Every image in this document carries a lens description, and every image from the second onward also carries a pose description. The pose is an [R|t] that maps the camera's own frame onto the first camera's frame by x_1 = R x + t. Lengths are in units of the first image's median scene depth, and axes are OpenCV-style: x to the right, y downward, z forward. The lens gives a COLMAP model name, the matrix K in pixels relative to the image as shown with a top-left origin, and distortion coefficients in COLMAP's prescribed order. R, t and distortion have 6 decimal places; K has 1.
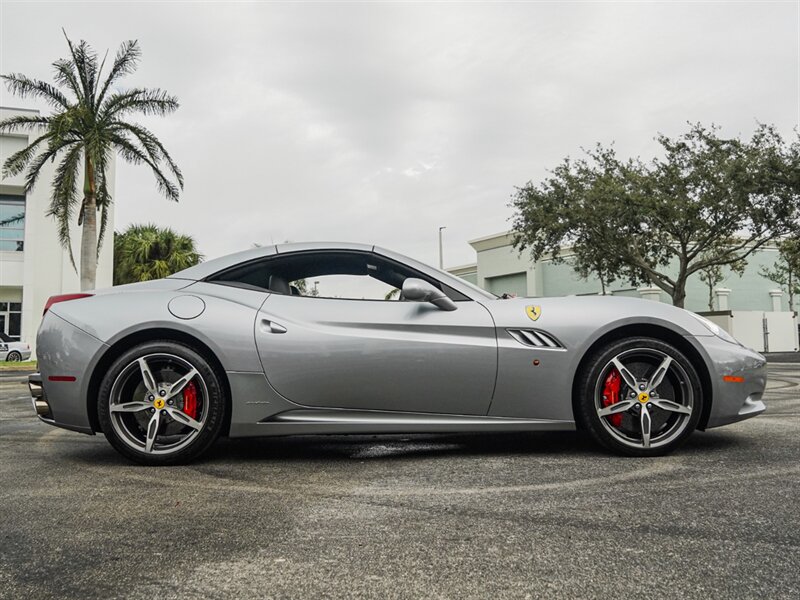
lens RADIAL K [[782.3, 0, 400.0], [0, 782.3, 300.0], [0, 0, 1]] dist [-0.017066, -0.001296]
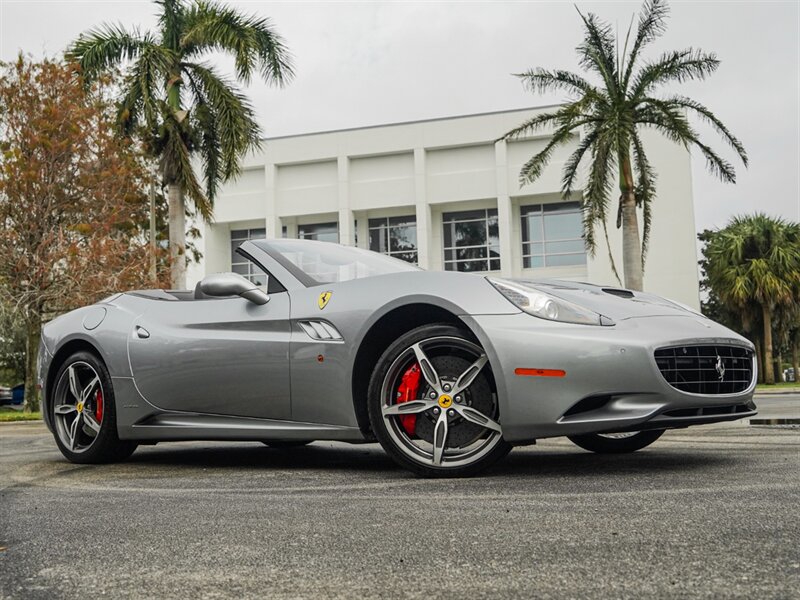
lens RADIAL K [[1000.8, 0, 400.0], [0, 1000.8, 300.0], [0, 0, 1]] dist [-0.019052, -0.014346]
pose [[0.748993, -0.072892, -0.658557, 0.122494], [0.063482, 0.997252, -0.038181, 0.008206], [0.659530, -0.013209, 0.751562, 0.031572]]
